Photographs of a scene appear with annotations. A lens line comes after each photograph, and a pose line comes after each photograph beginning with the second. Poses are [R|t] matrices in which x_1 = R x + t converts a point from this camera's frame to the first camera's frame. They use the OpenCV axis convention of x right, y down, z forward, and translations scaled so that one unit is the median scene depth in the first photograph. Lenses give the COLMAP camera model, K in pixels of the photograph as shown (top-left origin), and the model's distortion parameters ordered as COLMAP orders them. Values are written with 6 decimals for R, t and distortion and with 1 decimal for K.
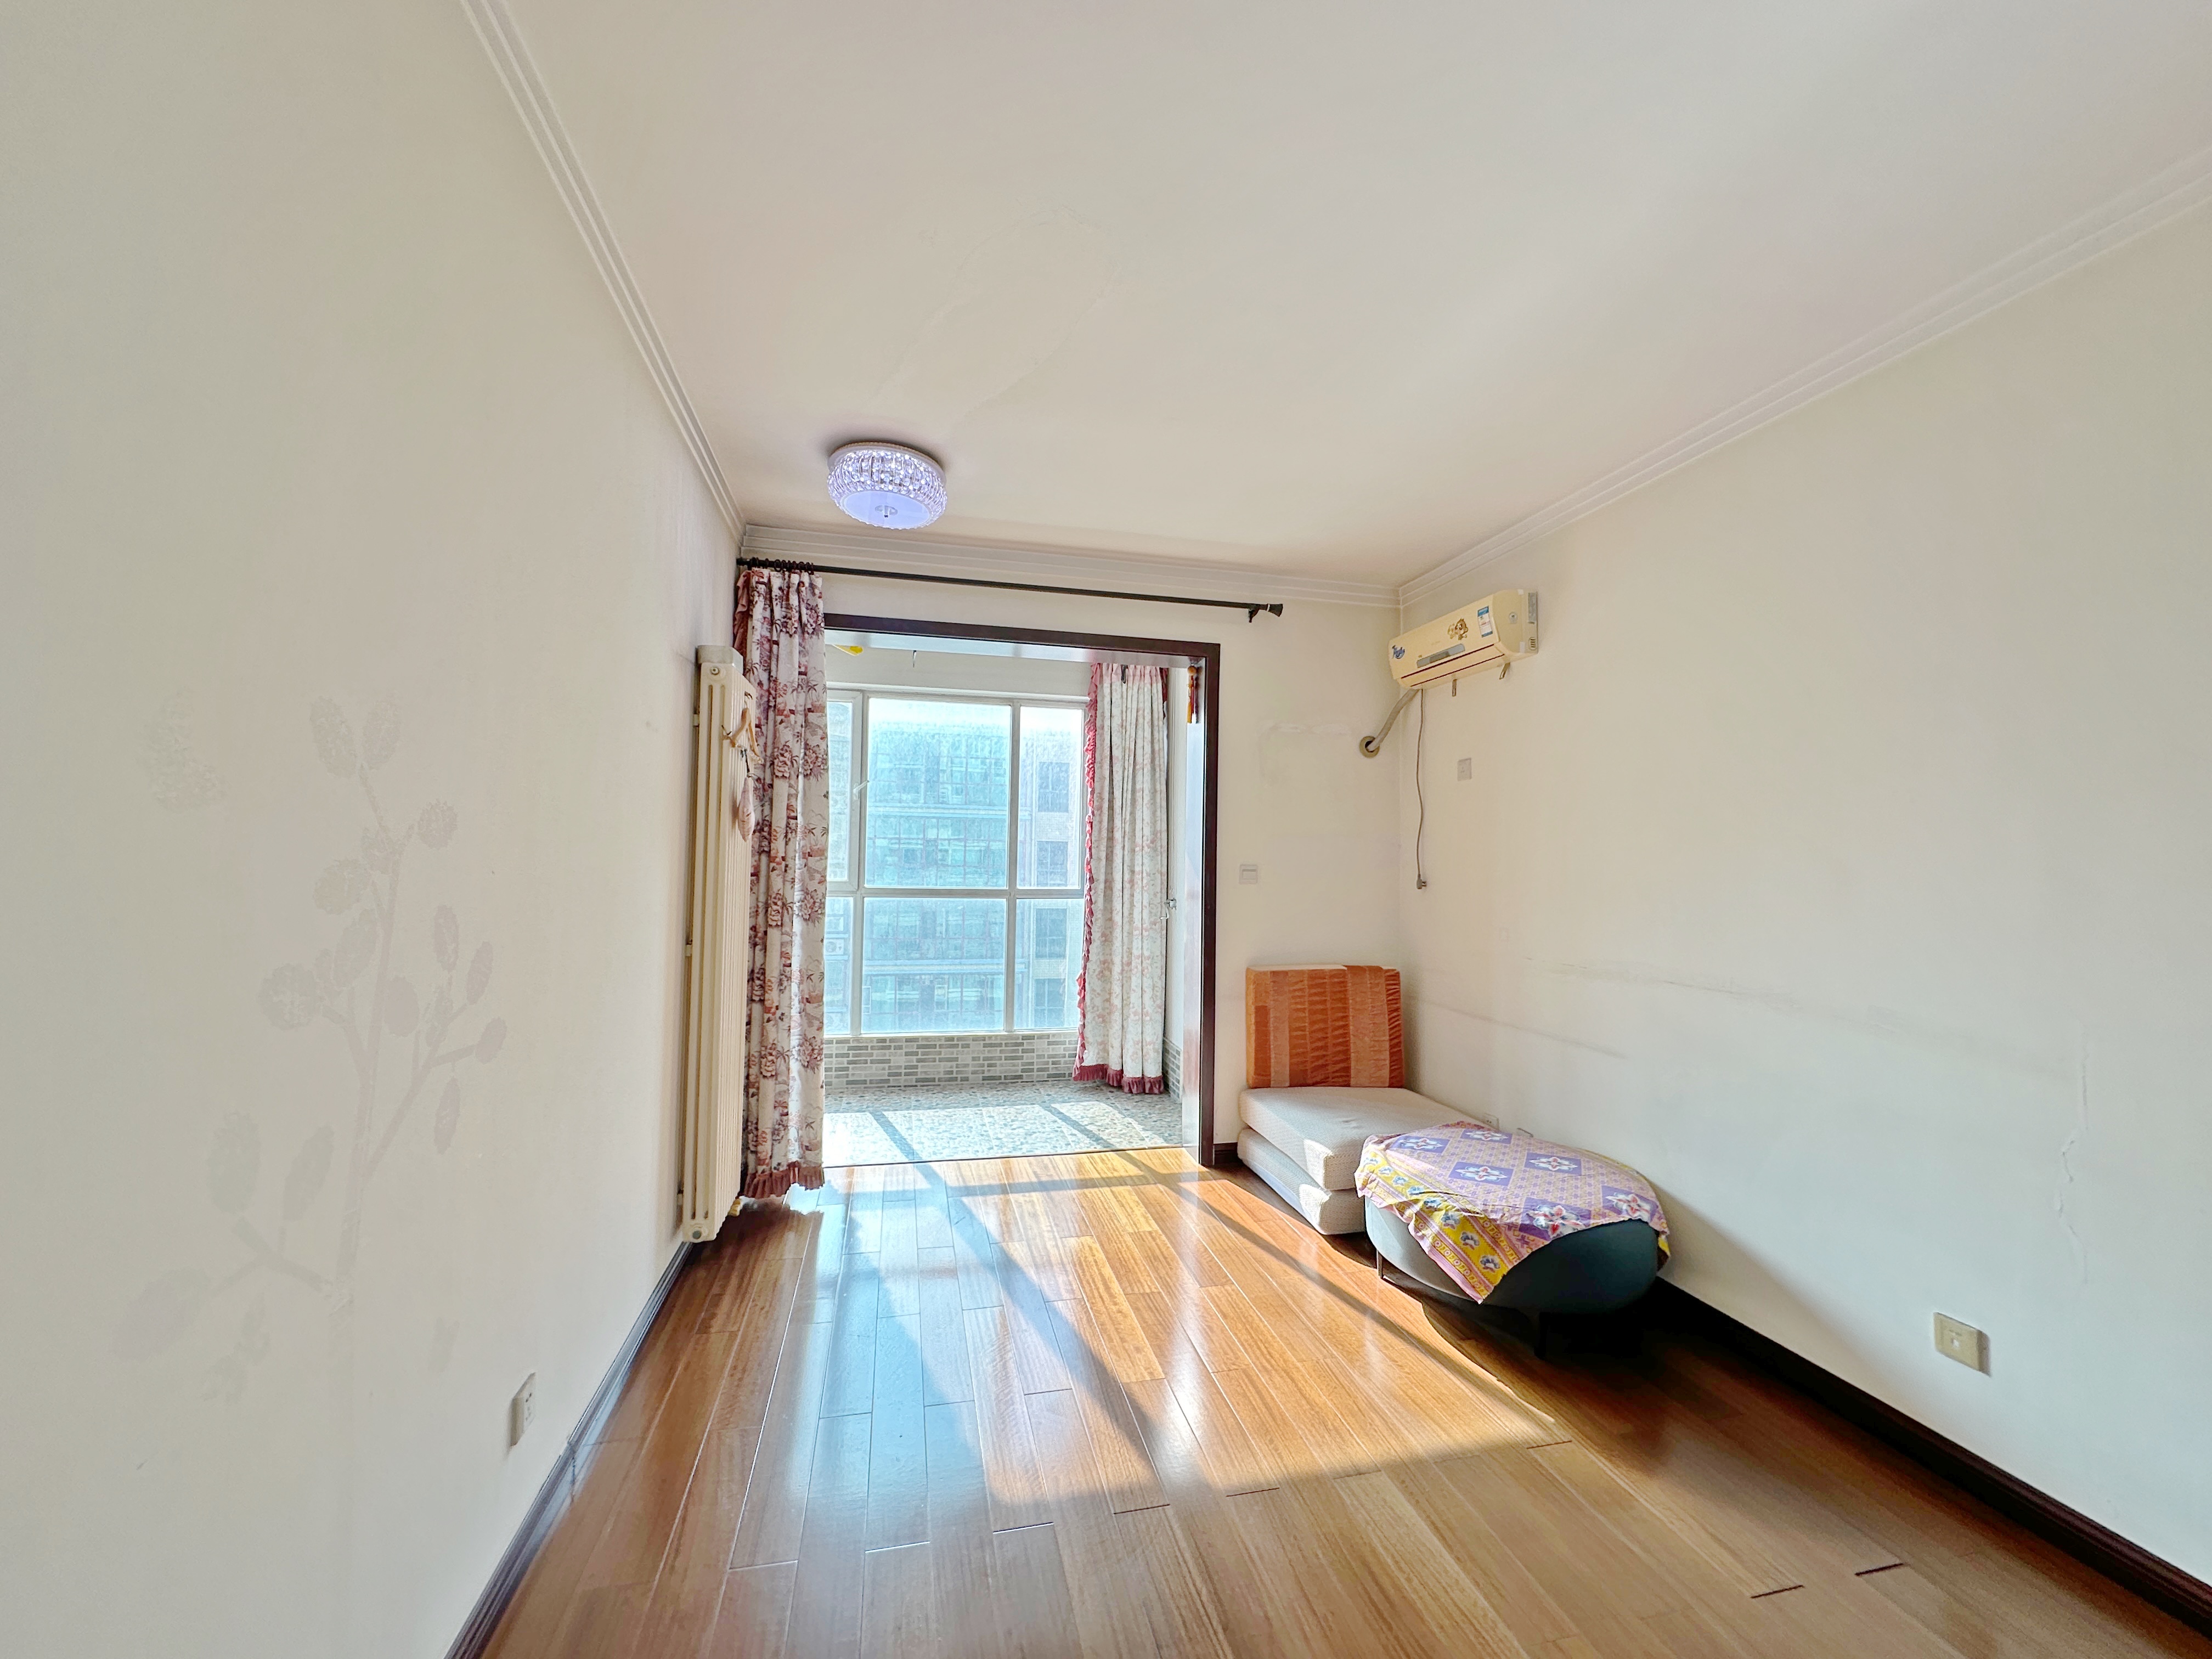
lens RADIAL K [[884.5, 0, 1113.9], [0, 884.5, 832.5], [0, 0, 1]] dist [-0.002488, 0.000684]
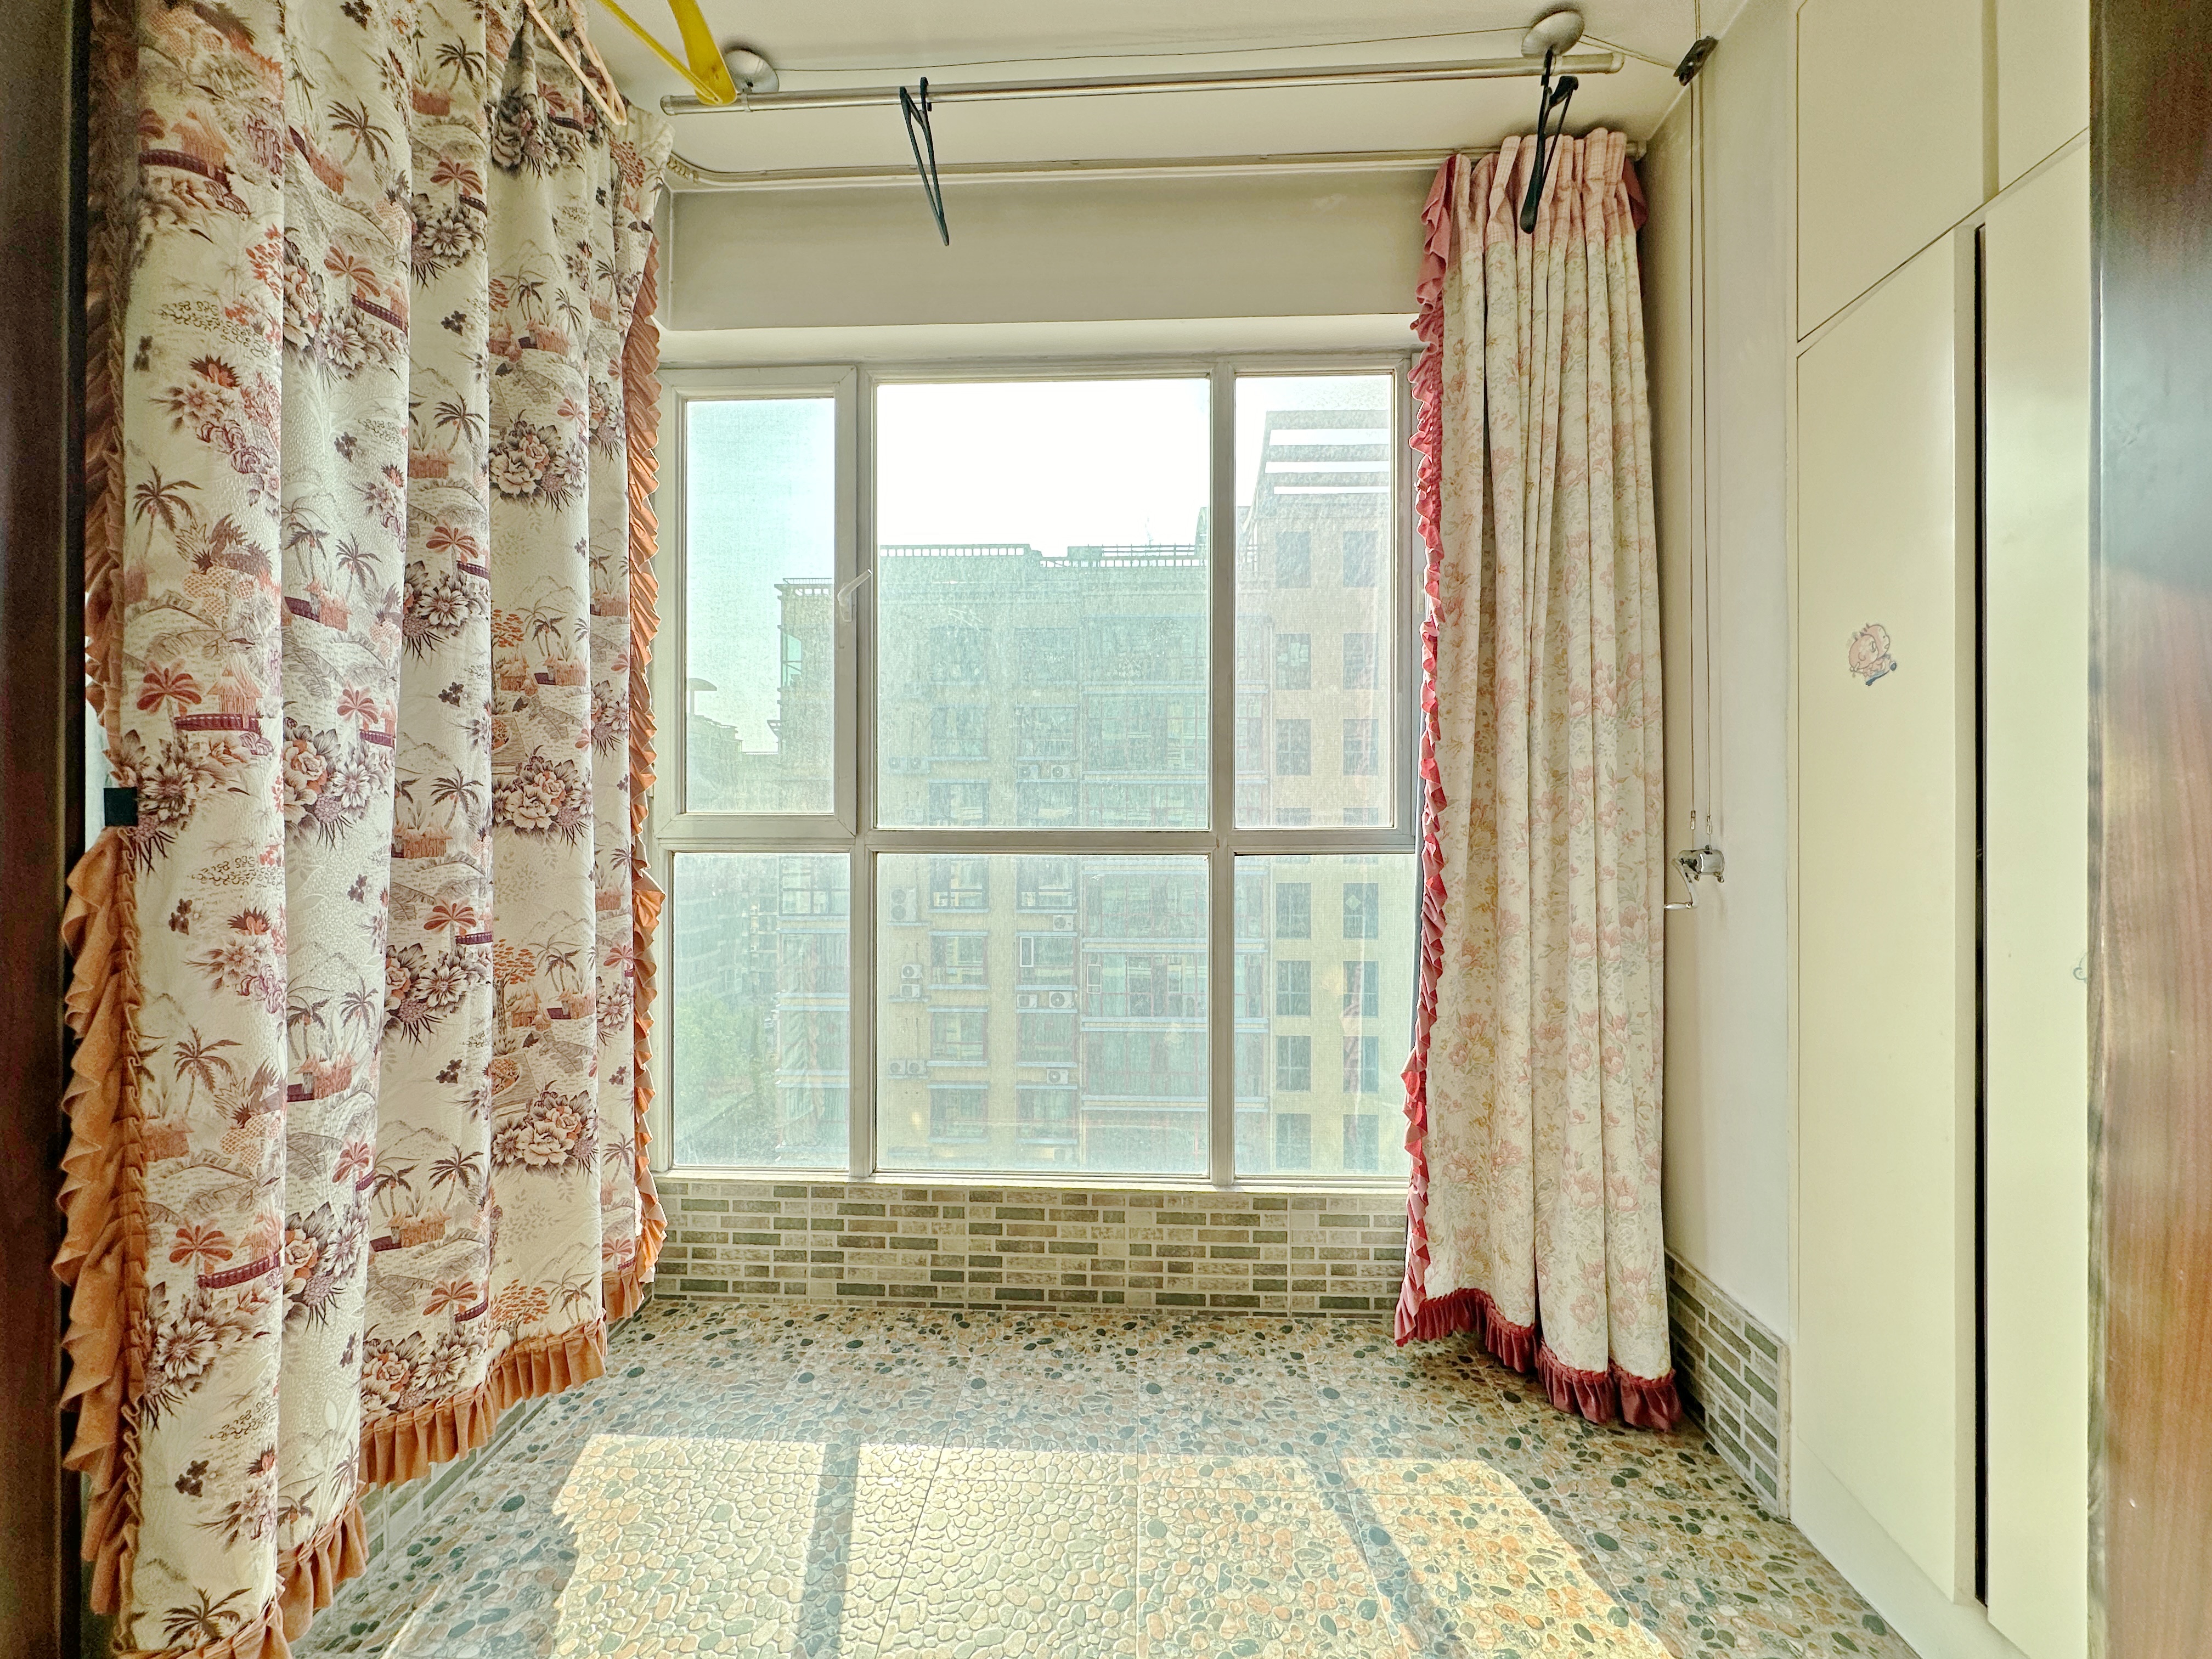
lens RADIAL K [[884.5, 0, 1110.9], [0, 884.5, 826.1], [0, 0, 1]] dist [-0.002488, 0.000684]
pose [[0.963436, -0.016786, -0.267411, -0.057689], [0.023601, 0.999473, 0.022293, 0.053023], [0.266896, -0.027789, 0.963325, 0.611239]]
